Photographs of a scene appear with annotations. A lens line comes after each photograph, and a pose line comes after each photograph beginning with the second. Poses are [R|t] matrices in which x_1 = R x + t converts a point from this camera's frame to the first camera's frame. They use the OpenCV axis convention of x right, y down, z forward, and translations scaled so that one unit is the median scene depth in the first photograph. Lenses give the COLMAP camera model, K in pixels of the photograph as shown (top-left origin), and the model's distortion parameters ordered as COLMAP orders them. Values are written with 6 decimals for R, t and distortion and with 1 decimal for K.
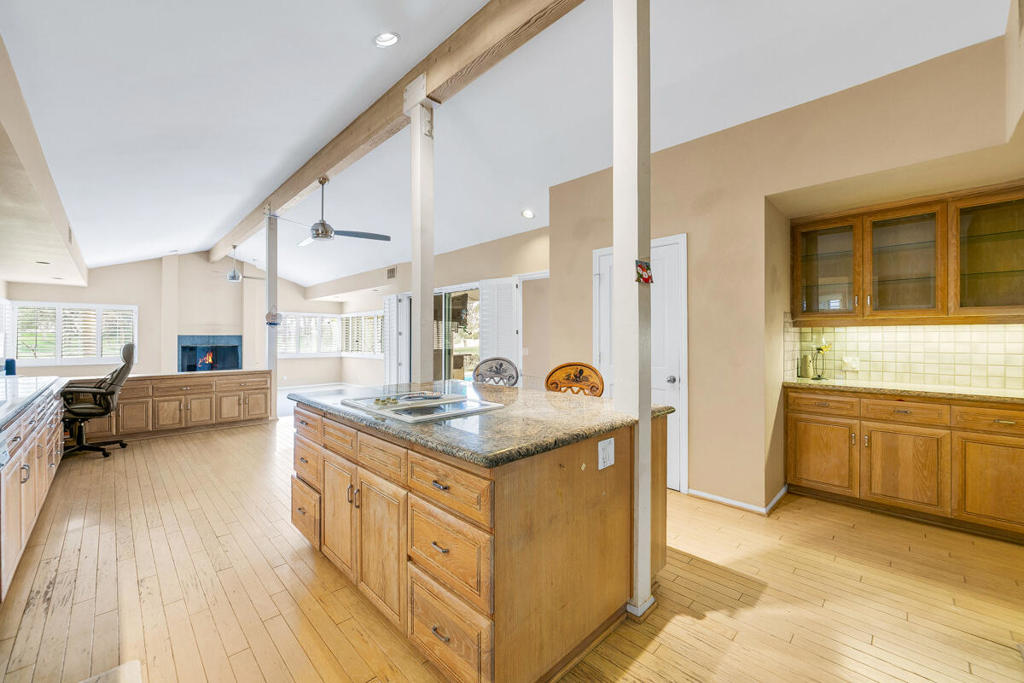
lens RADIAL K [[414.4, 0, 507.4], [0, 414.4, 337.9], [0, 0, 1]] dist [-0.001624, 0.000364]
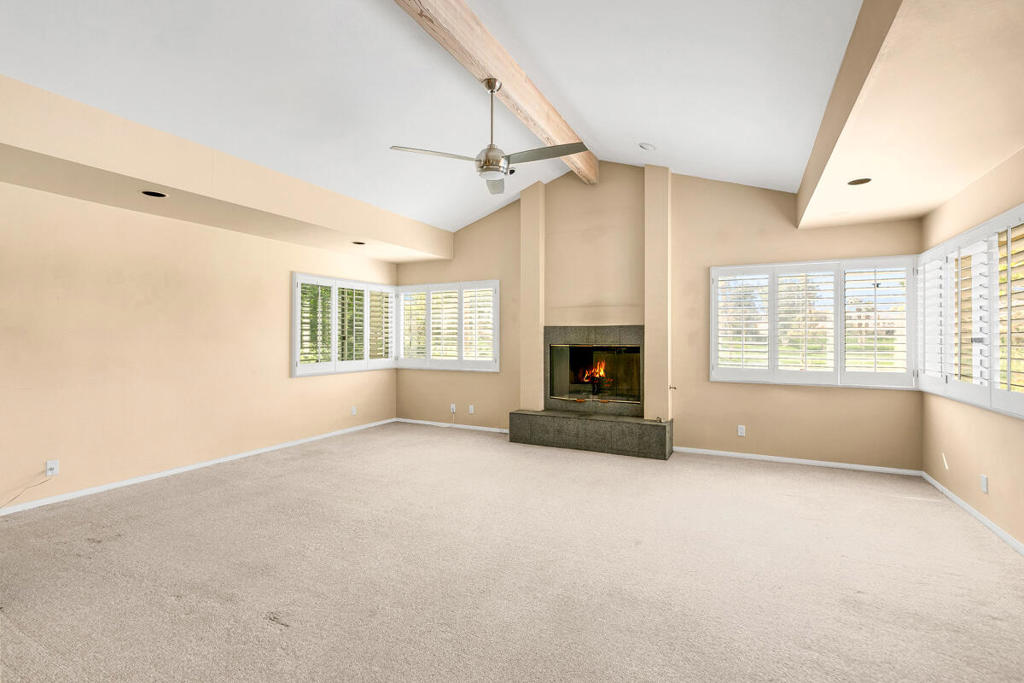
lens RADIAL K [[465.9, 0, 509.6], [0, 465.9, 330.9], [0, 0, 1]] dist [0.011189, -0.000733]
pose [[0.336532, -0.014757, -0.941557, -0.360510], [-0.002930, 0.999856, -0.016718, 0.017673], [0.941668, 0.008385, 0.336440, 1.247457]]
